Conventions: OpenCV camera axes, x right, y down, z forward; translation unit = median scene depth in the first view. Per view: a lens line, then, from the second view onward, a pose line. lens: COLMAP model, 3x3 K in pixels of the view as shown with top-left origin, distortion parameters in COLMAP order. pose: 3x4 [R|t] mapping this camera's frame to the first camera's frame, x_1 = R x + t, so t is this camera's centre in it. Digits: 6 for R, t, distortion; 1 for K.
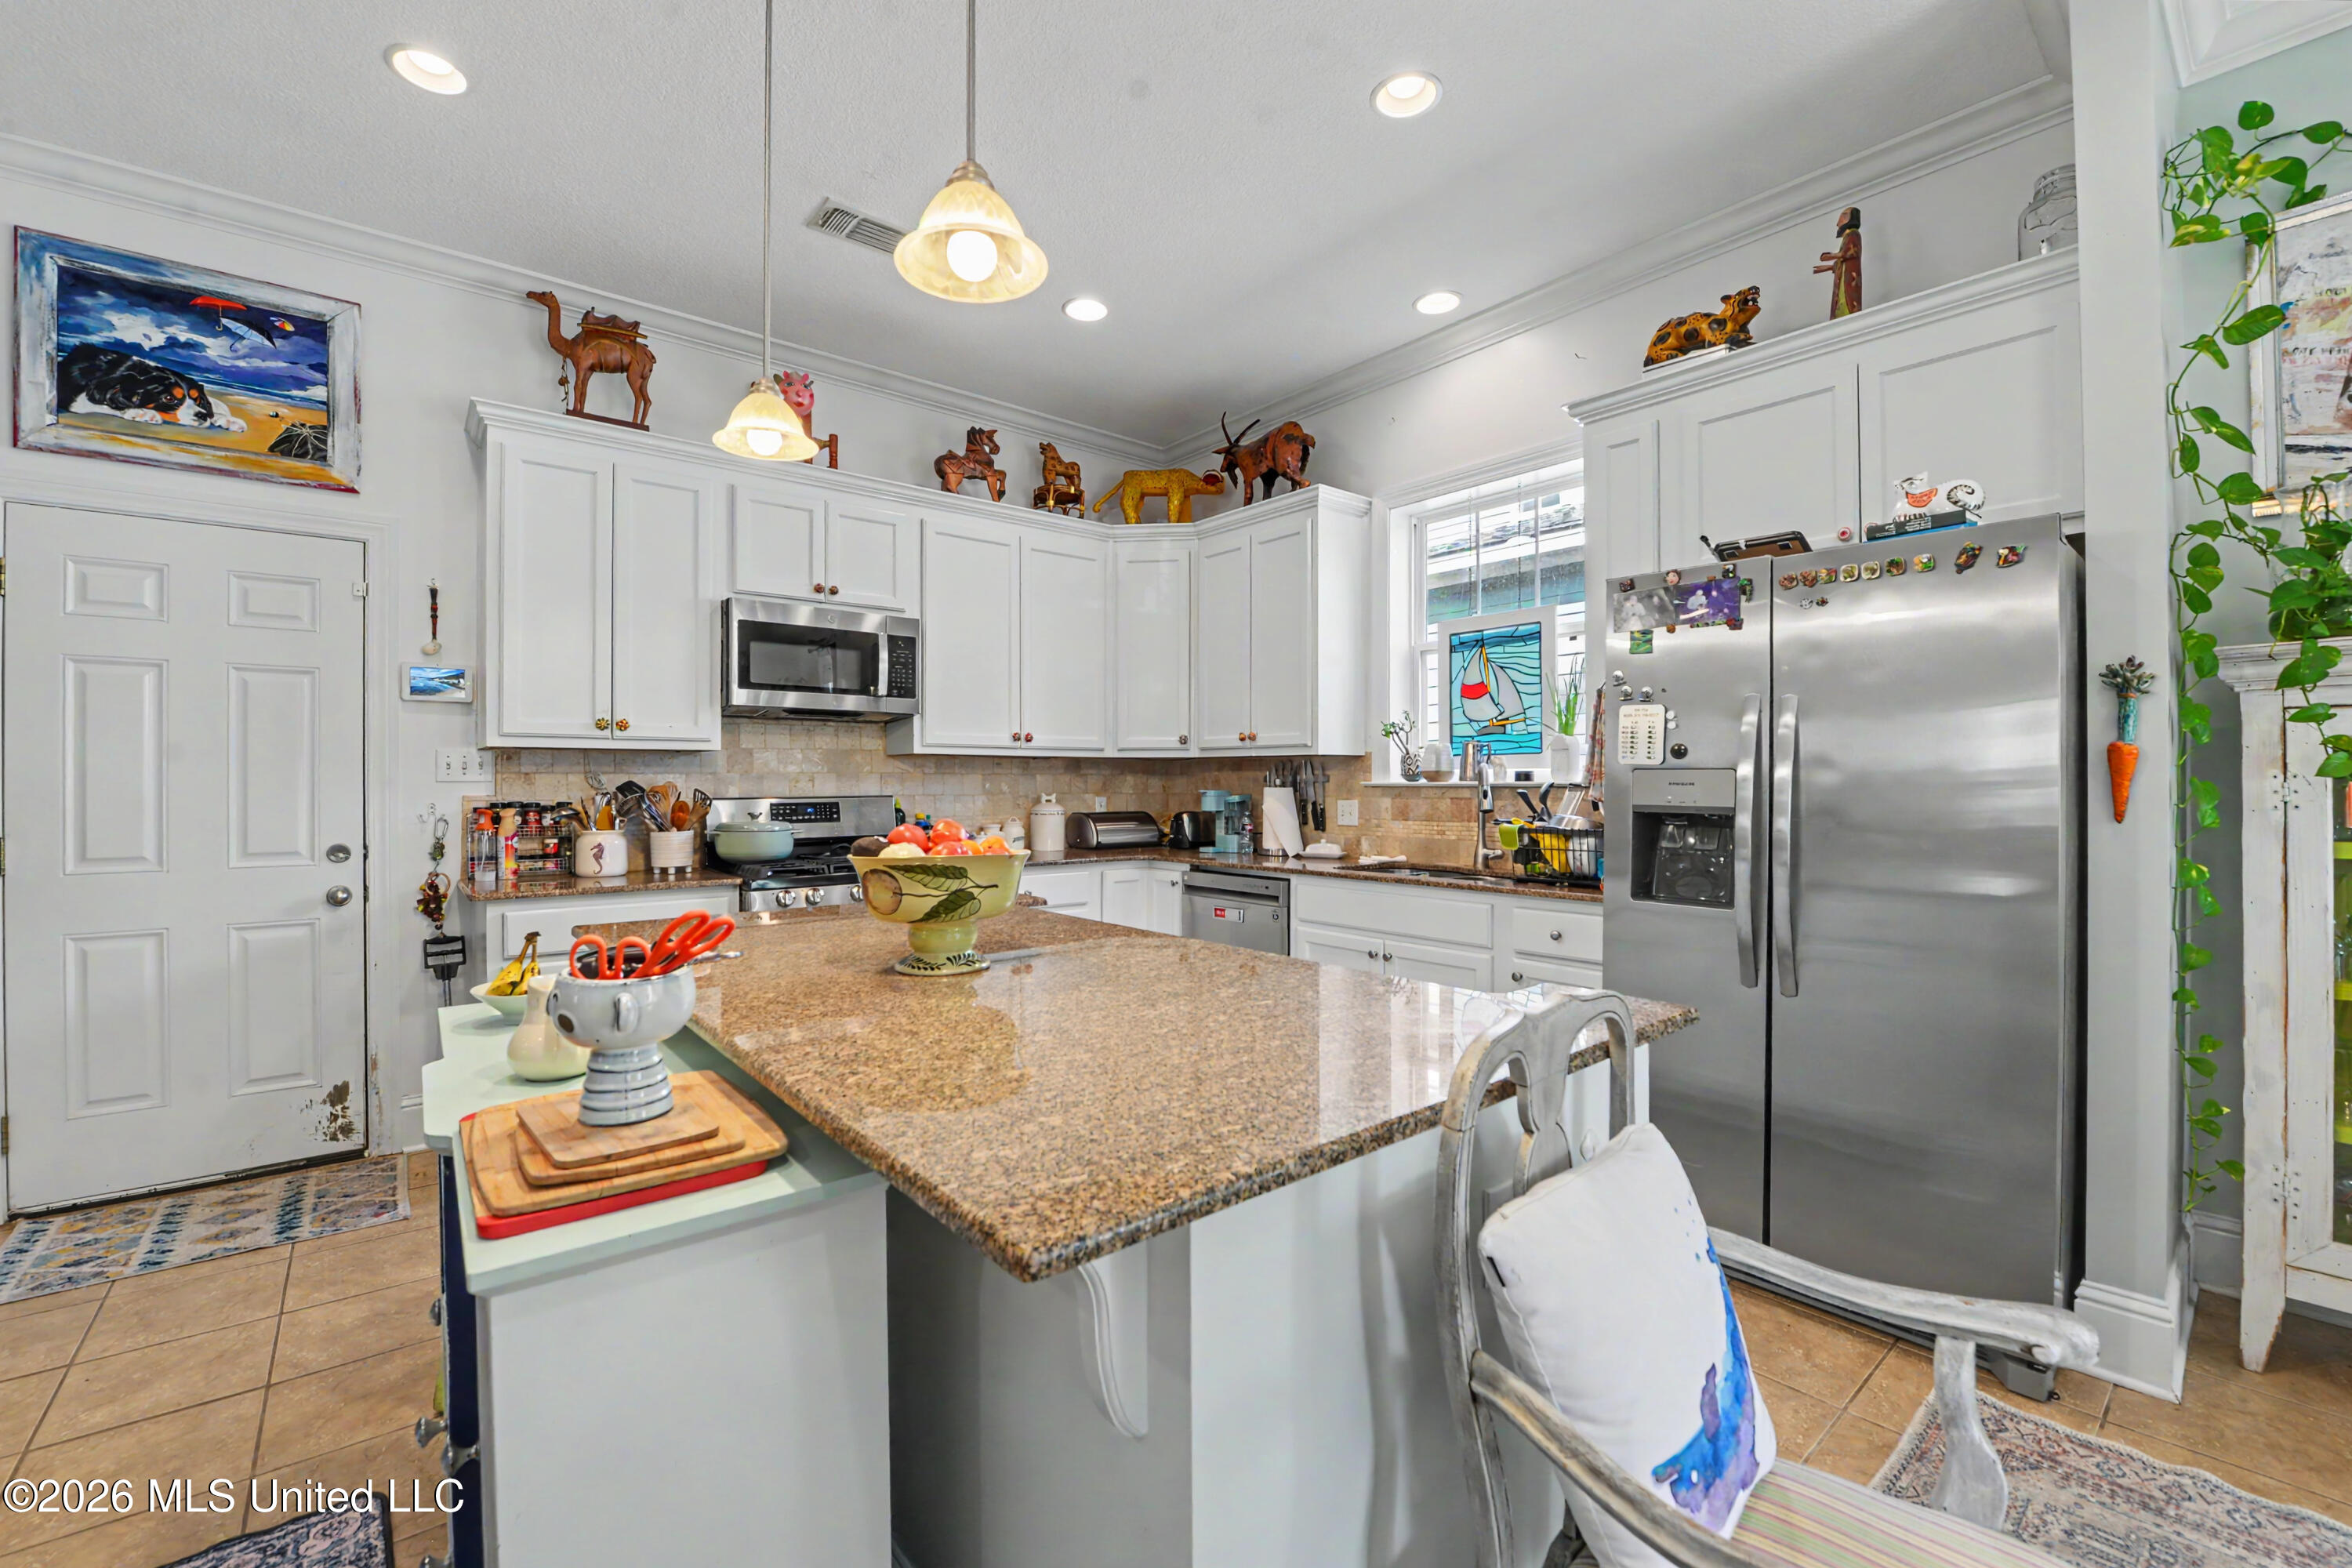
lens RADIAL K [[996.7, 0, 1175.3], [0, 996.7, 780.2], [0, 0, 1]] dist [-0.004900, -0.001532]
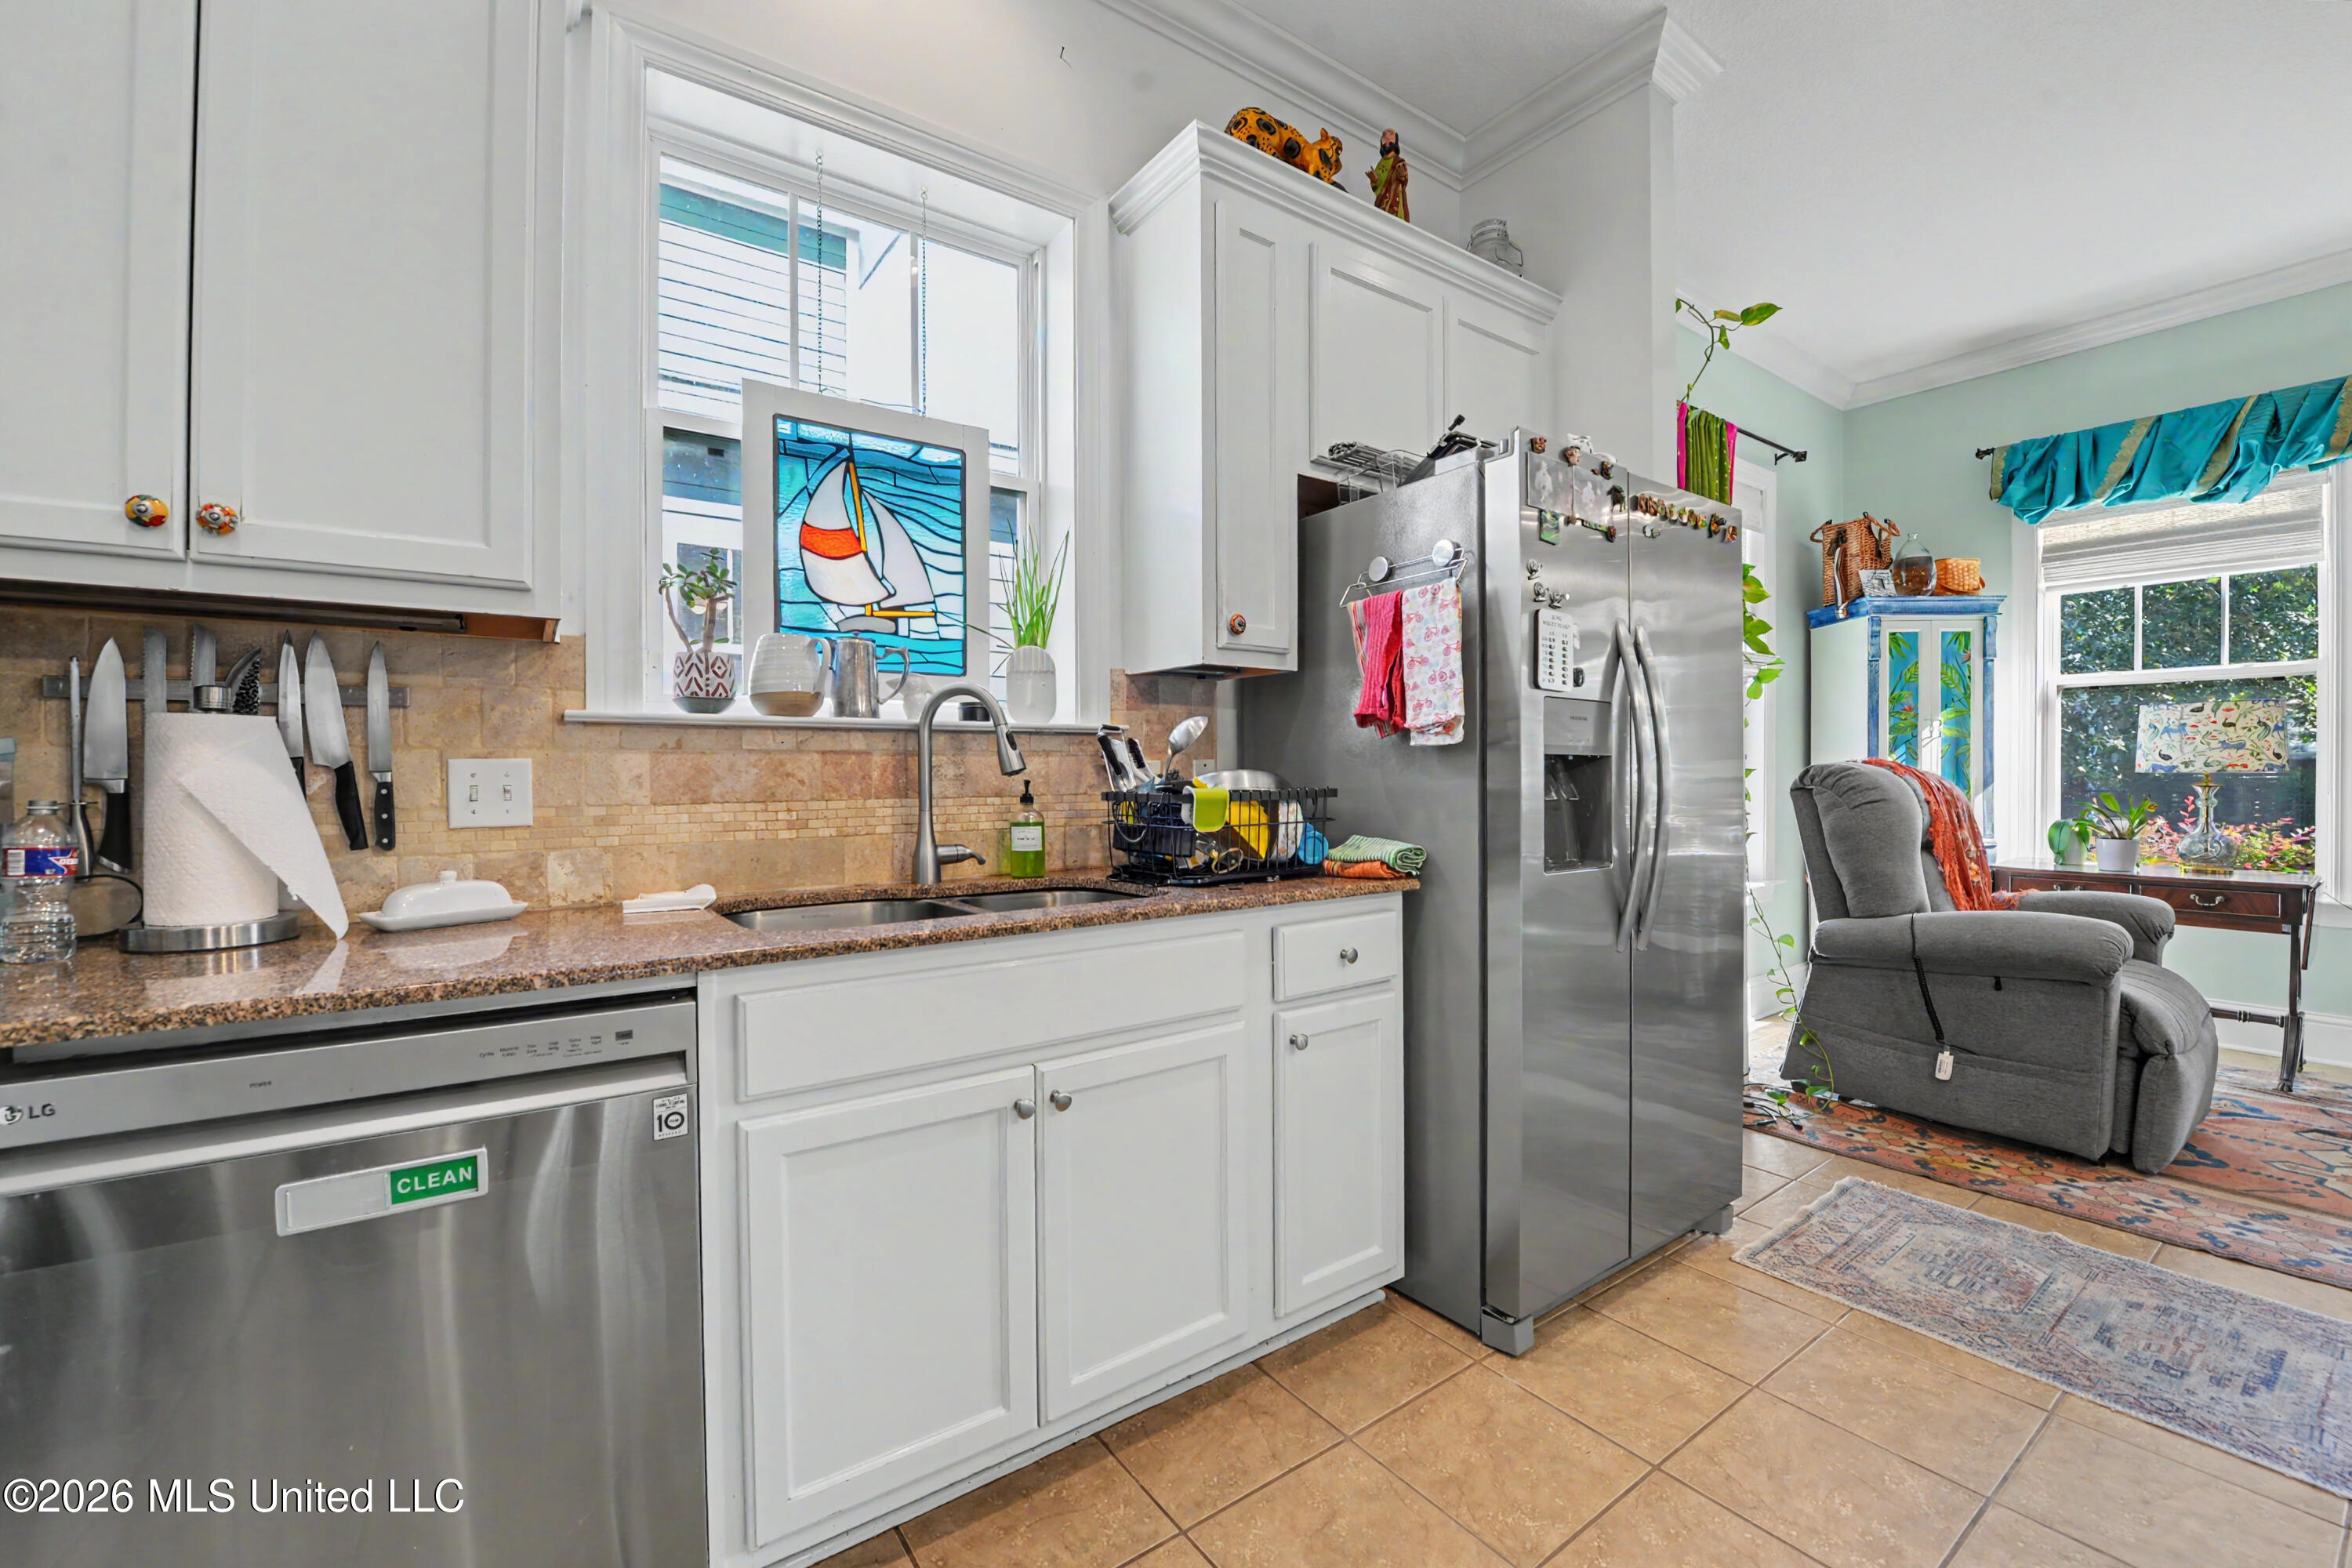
lens RADIAL K [[965.5, 0, 1175.1], [0, 965.5, 777.9], [0, 0, 1]] dist [-0.000848, -0.000015]
pose [[0.068306, -0.007999, 0.997632, -0.166484], [0.000576, 0.999968, 0.007979, 0.024666], [-0.997664, 0.000030, 0.068309, 0.723711]]
